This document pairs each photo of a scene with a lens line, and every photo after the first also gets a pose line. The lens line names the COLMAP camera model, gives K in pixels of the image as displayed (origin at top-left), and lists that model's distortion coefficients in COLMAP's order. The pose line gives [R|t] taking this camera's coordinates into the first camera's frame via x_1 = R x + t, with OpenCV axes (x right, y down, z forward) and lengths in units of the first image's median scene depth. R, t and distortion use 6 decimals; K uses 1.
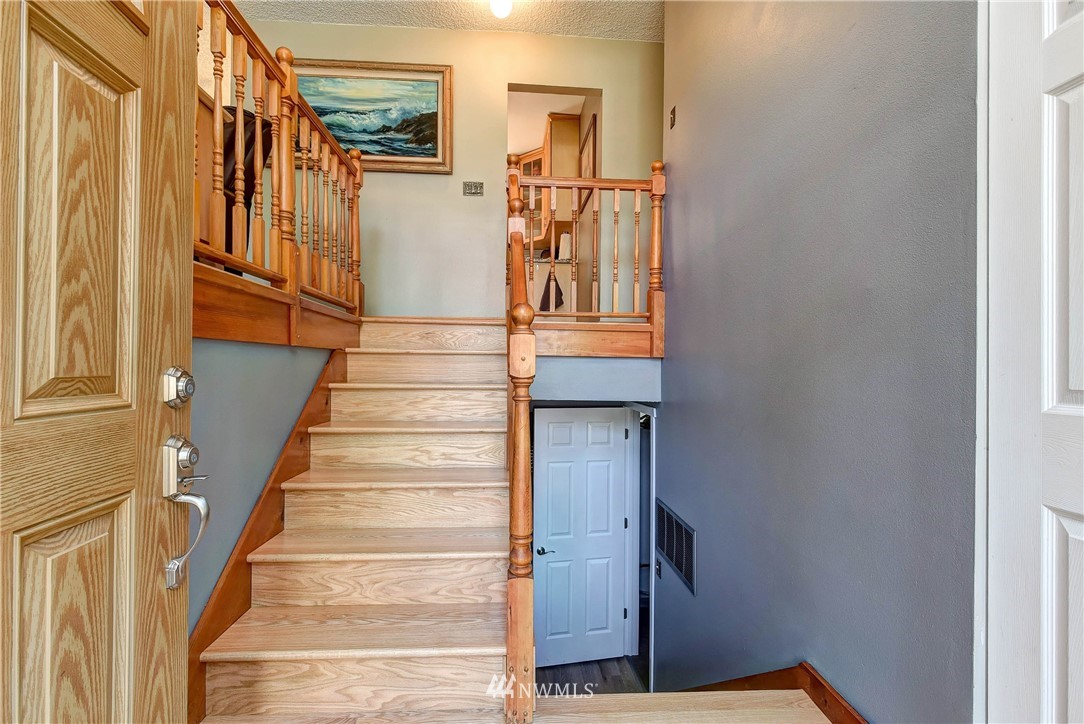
lens RADIAL K [[478.0, 0, 540.5], [0, 478.0, 363.6], [0, 0, 1]] dist [0.007614, -0.003594]
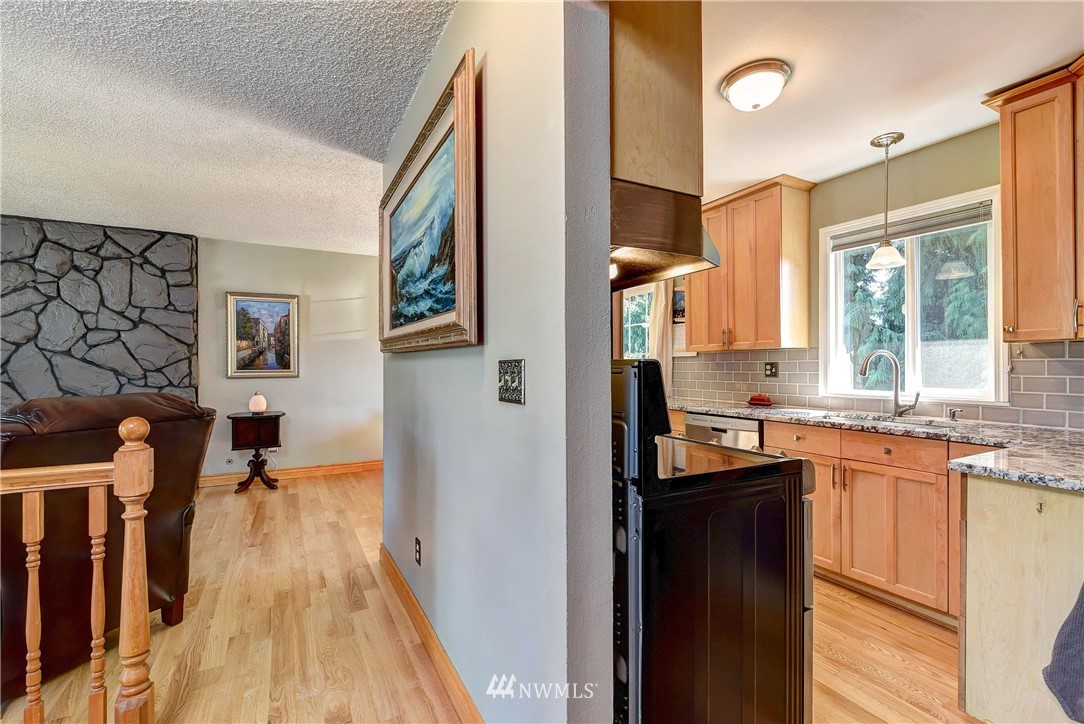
lens RADIAL K [[478.0, 0, 544.8], [0, 478.0, 363.6], [0, 0, 1]] dist [0.007614, -0.003594]
pose [[0.405664, -0.009239, -0.913976, 0.170597], [0.007561, 0.999949, -0.006753, -0.381657], [0.913991, -0.004171, 0.405713, 0.905265]]
